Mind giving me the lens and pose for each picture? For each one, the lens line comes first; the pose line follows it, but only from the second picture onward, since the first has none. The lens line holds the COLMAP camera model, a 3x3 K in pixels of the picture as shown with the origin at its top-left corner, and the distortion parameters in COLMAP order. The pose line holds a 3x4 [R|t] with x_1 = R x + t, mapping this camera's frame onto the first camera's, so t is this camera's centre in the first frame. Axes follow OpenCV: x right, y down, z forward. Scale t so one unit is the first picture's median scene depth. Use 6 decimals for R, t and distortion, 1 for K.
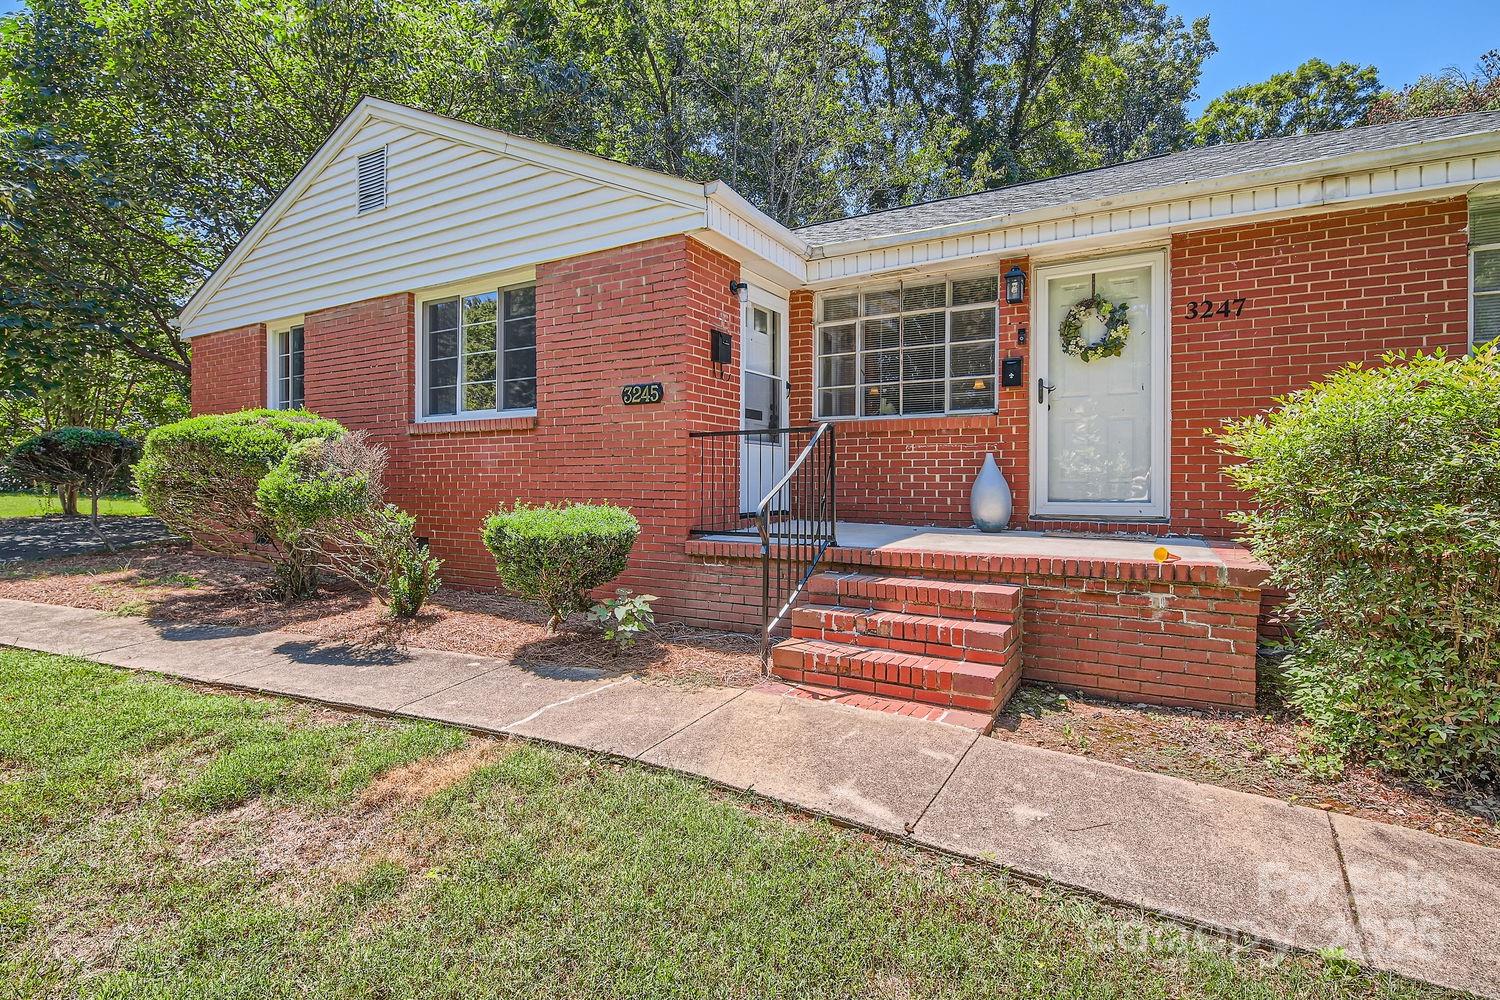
lens RADIAL K [[738.9, 0, 801.7], [0, 738.9, 499.5], [0, 0, 1]] dist [0.000300, 0.000026]
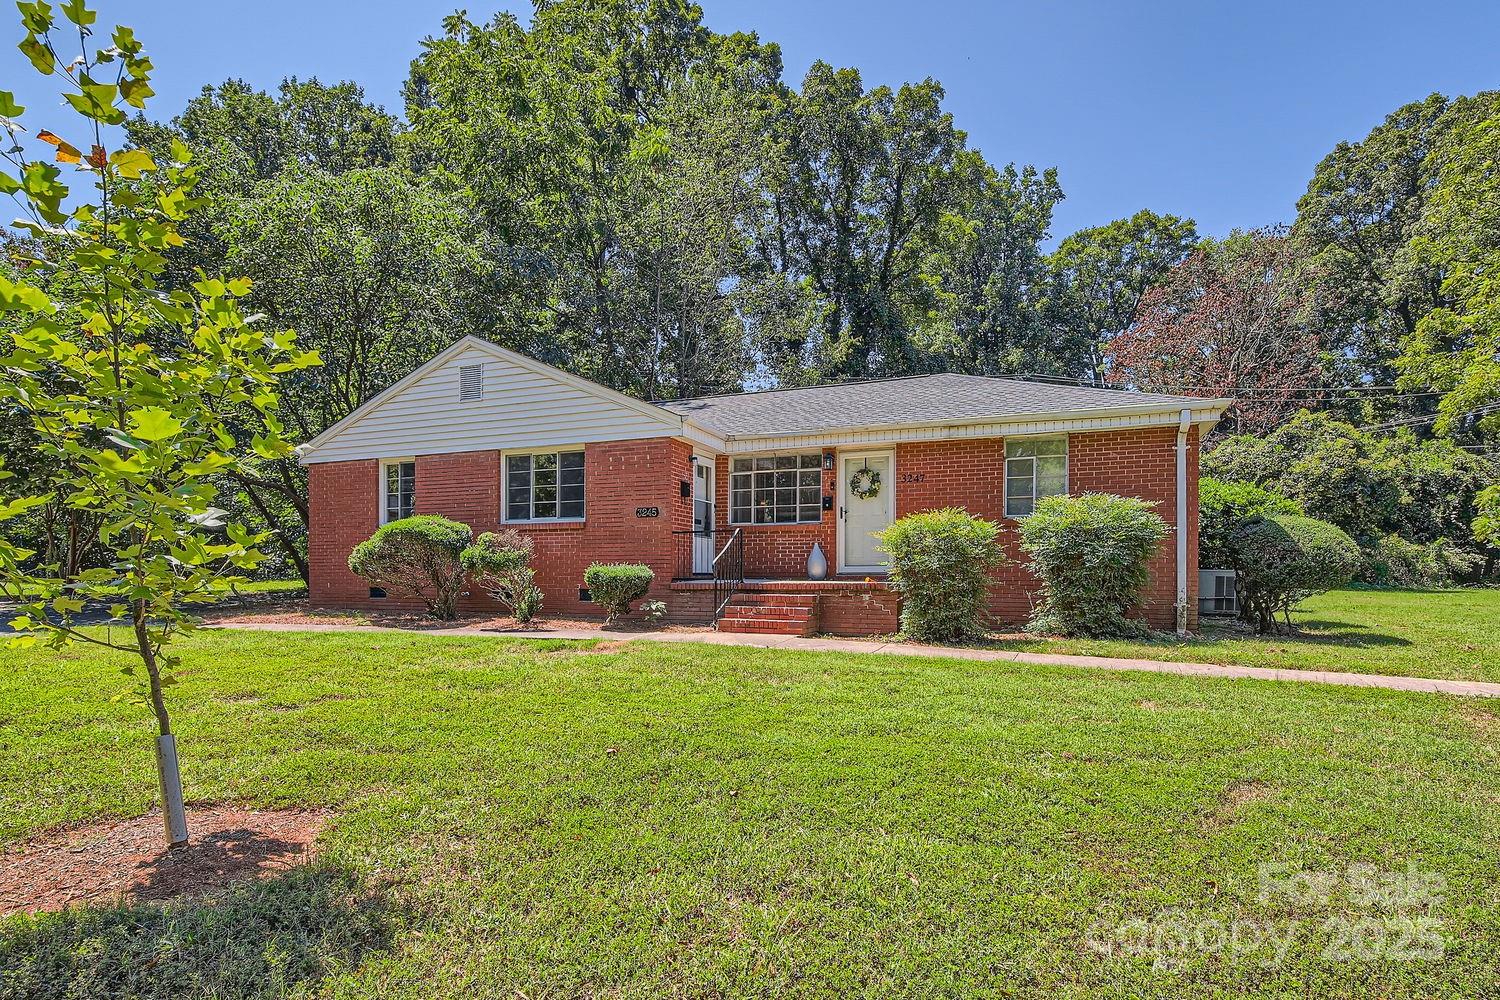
lens RADIAL K [[1093.8, 0, 750.0], [0, 1093.8, 500.0], [0, 0, 1]] dist [-0.003423, -0.000392]
pose [[0.996894, 0.011339, 0.077932, -0.153294], [-0.002487, 0.993619, -0.112761, 0.148293], [-0.078713, 0.112217, 0.990561, -1.831783]]
